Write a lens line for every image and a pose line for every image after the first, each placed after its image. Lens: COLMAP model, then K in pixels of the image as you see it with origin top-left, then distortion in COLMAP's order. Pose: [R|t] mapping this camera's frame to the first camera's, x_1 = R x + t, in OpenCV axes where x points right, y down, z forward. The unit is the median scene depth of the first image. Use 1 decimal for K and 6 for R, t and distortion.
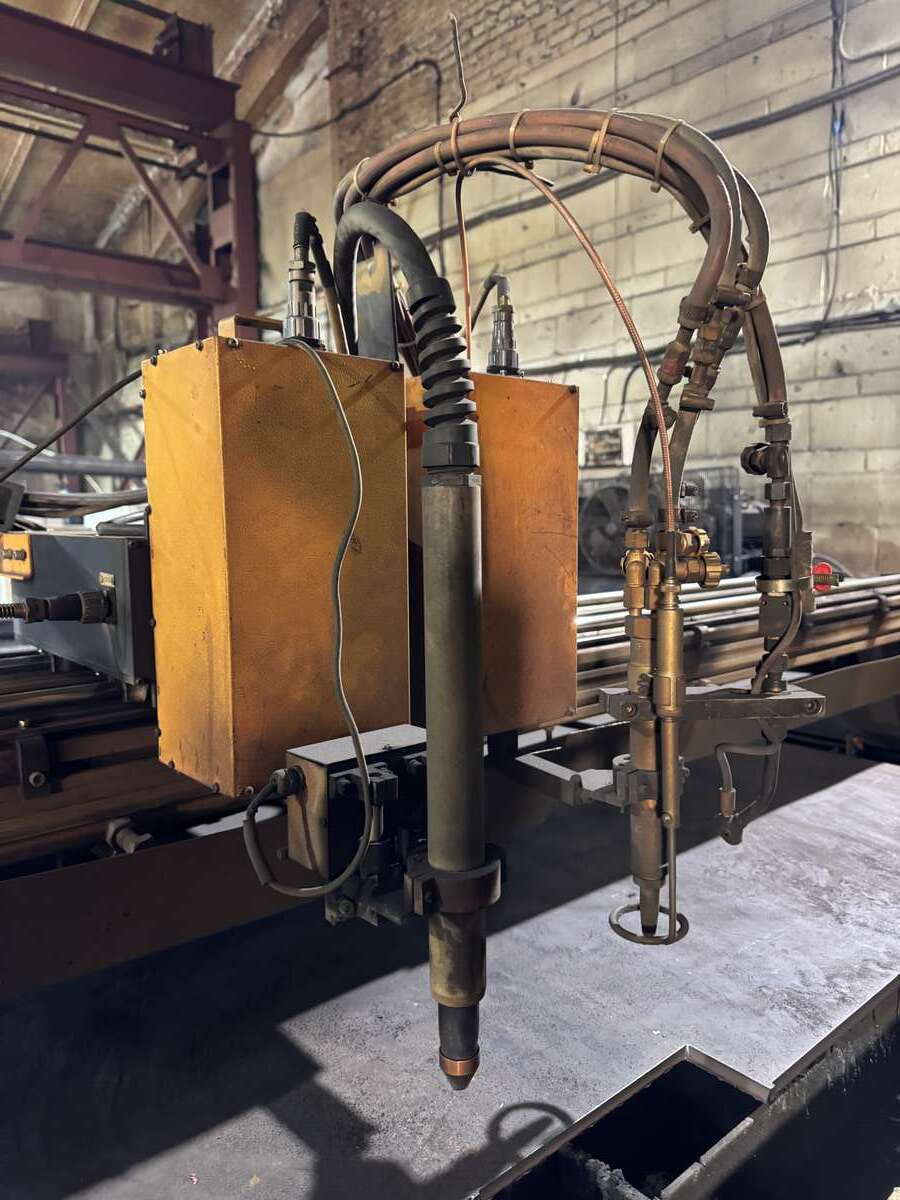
lens RADIAL K [[857.8, 0, 452.0], [0, 857.8, 600.9], [0, 0, 1]] dist [-0.000284, -0.032267]
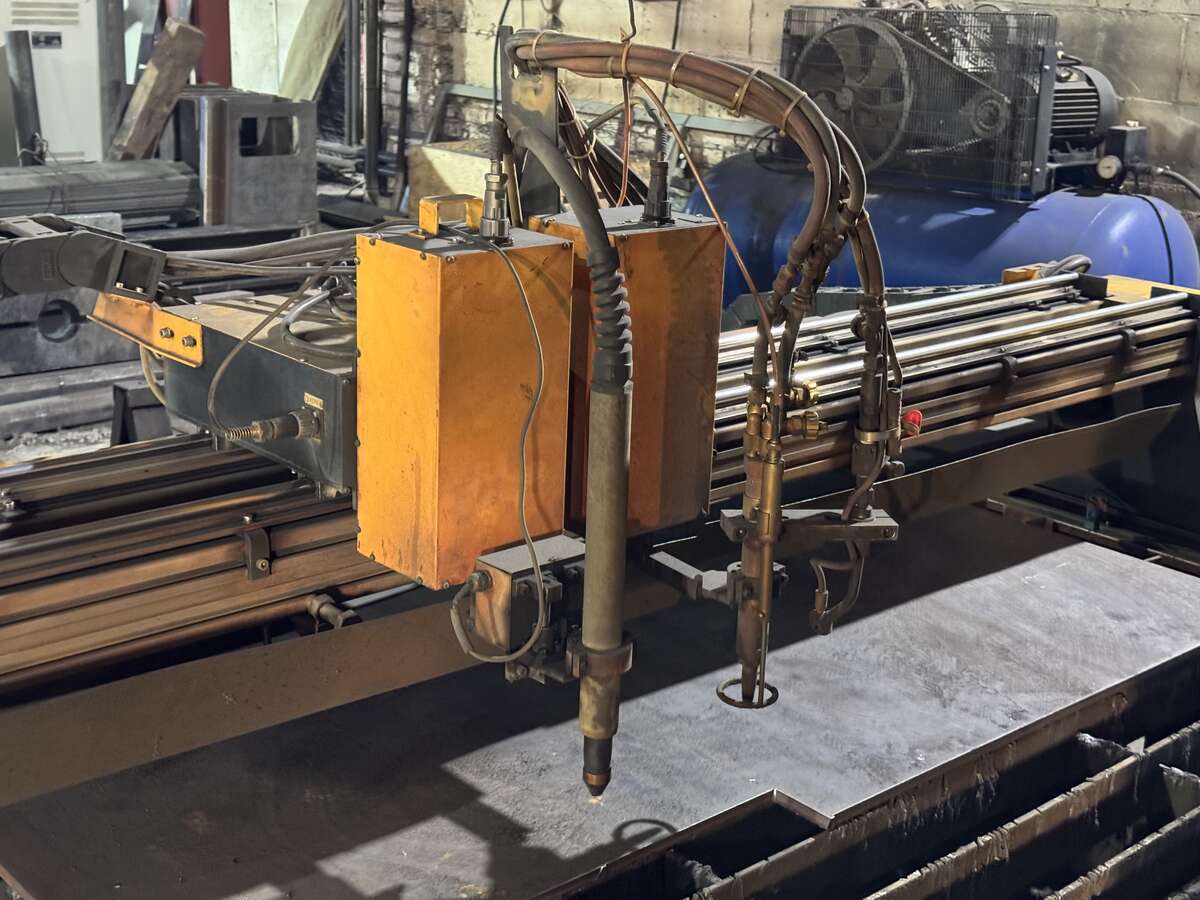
lens RADIAL K [[1666.6, 0, 599.4], [0, 1666.6, 447.1], [0, 0, 1]] dist [0.020197, 0.000000]
pose [[0.998592, 0.042149, 0.032205, -0.082437], [-0.047565, 0.980256, 0.191927, -0.440498], [-0.023480, -0.193189, 0.980881, -1.334478]]
